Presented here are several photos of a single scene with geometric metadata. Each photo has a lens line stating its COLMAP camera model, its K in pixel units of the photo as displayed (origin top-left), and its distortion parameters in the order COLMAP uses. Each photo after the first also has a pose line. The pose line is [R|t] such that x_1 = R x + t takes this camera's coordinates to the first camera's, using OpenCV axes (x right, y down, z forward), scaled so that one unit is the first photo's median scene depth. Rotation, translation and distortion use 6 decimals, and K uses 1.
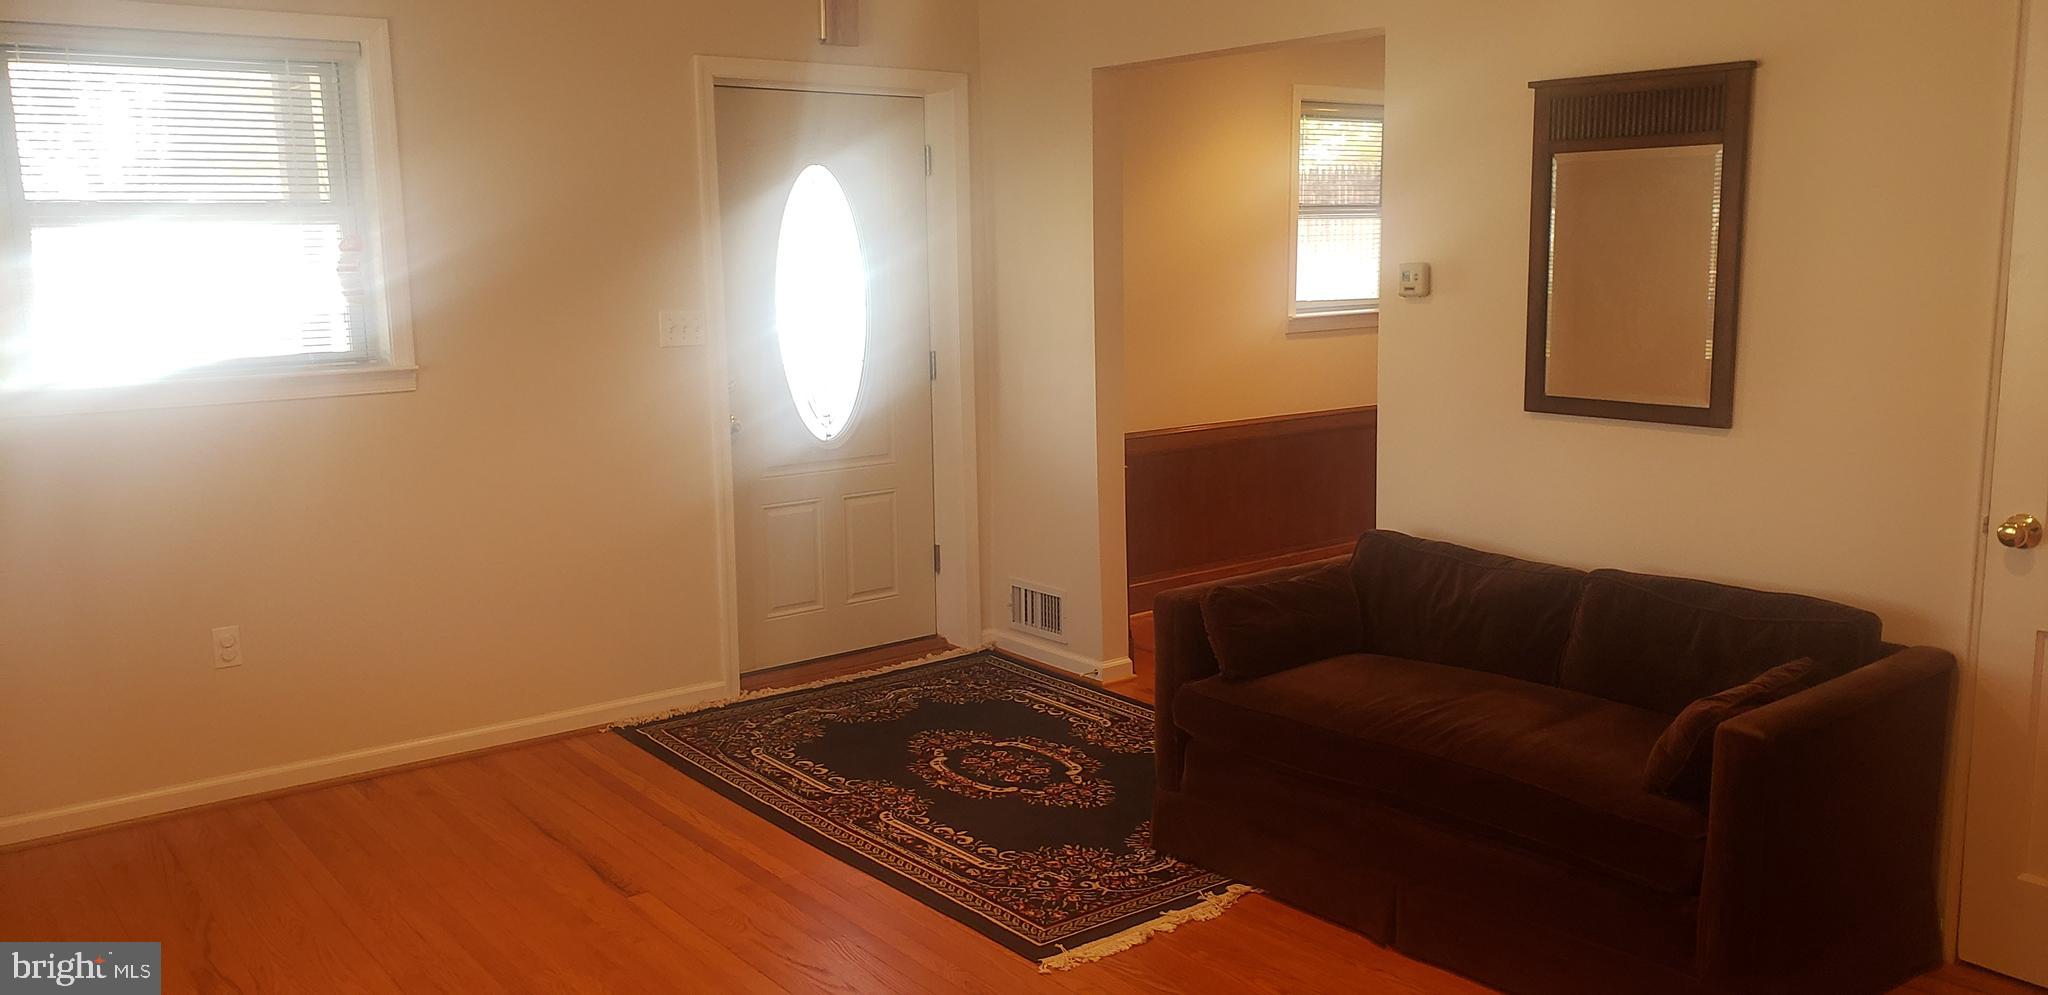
lens RADIAL K [[1635.6, 0, 1024.0], [0, 1635.6, 497.5], [0, 0, 1]] dist [-0.001961, -0.002476]
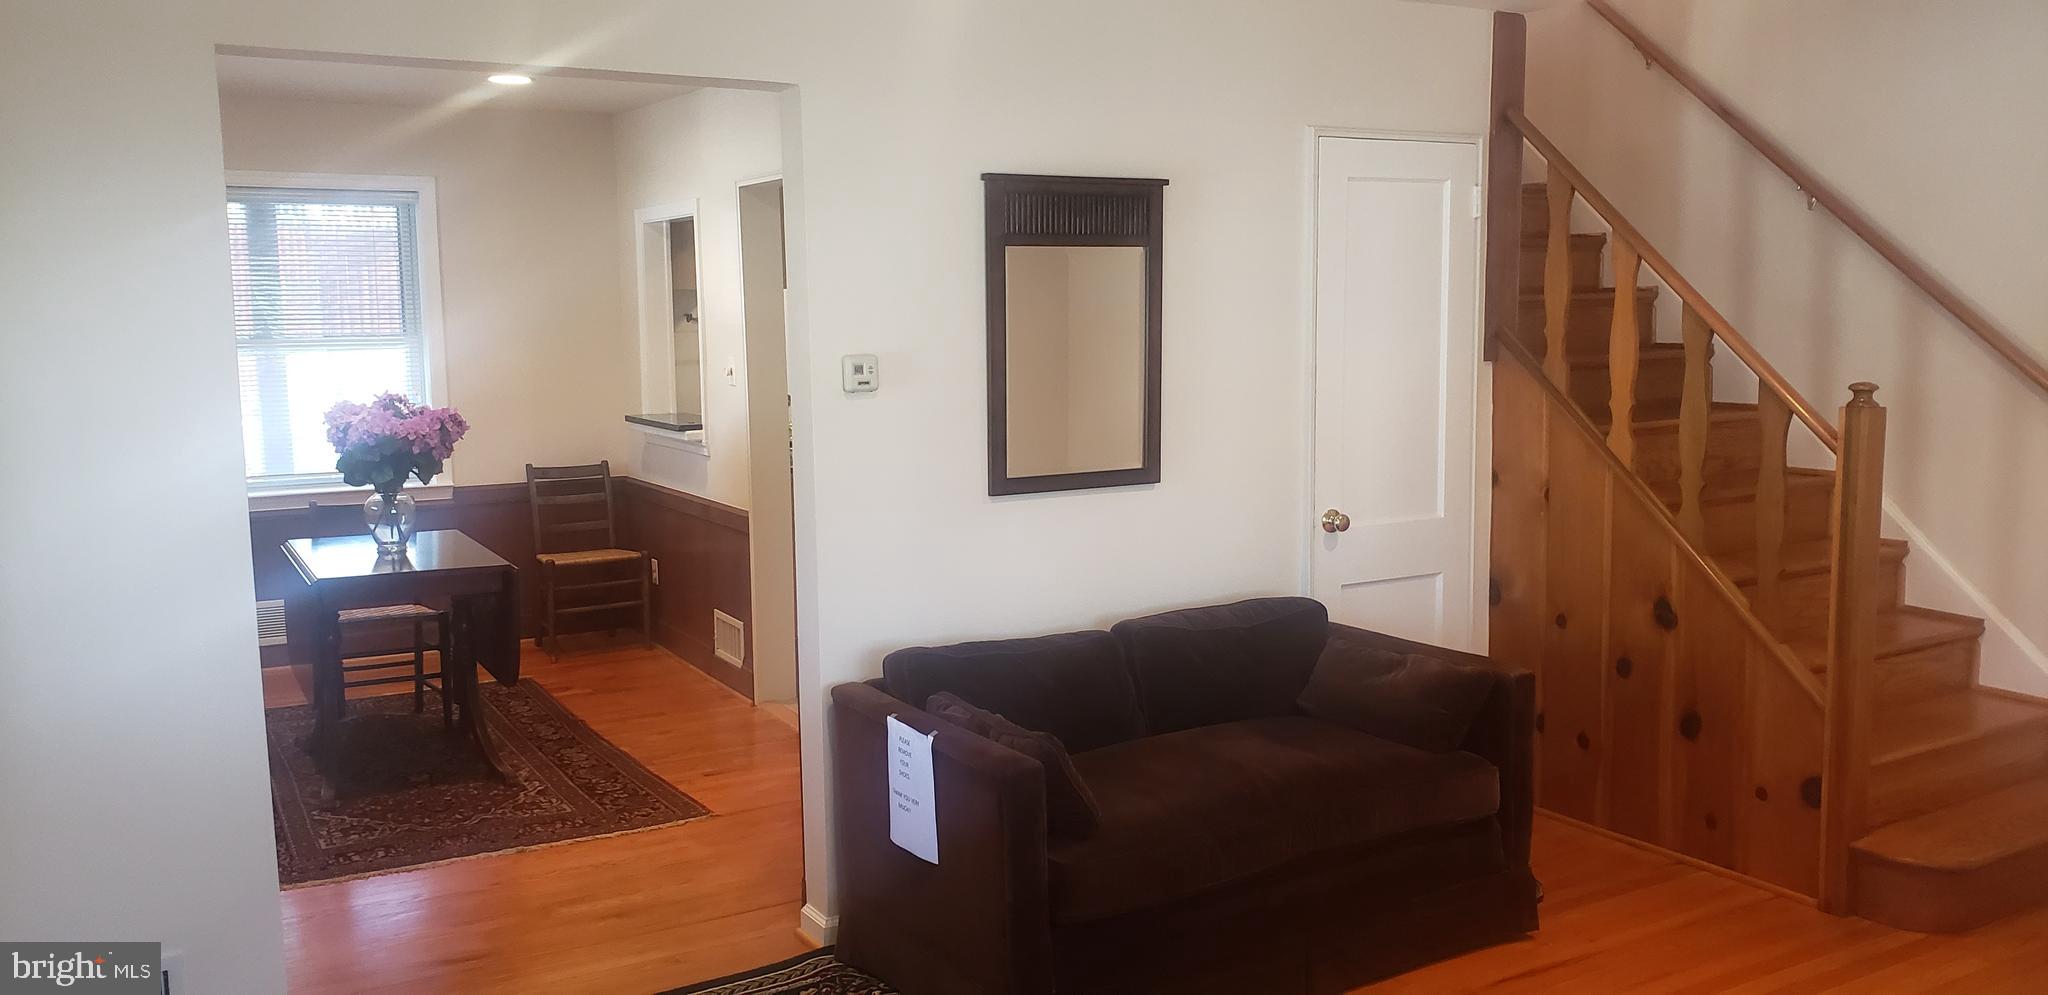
lens RADIAL K [[1635.6, 0, 1024.0], [0, 1635.6, 497.5], [0, 0, 1]] dist [-0.001961, -0.002476]
pose [[0.120756, -0.110028, 0.986566, -0.712003], [0.164672, 0.982289, 0.089395, -0.144057], [-0.978929, 0.151665, 0.136736, 0.871481]]
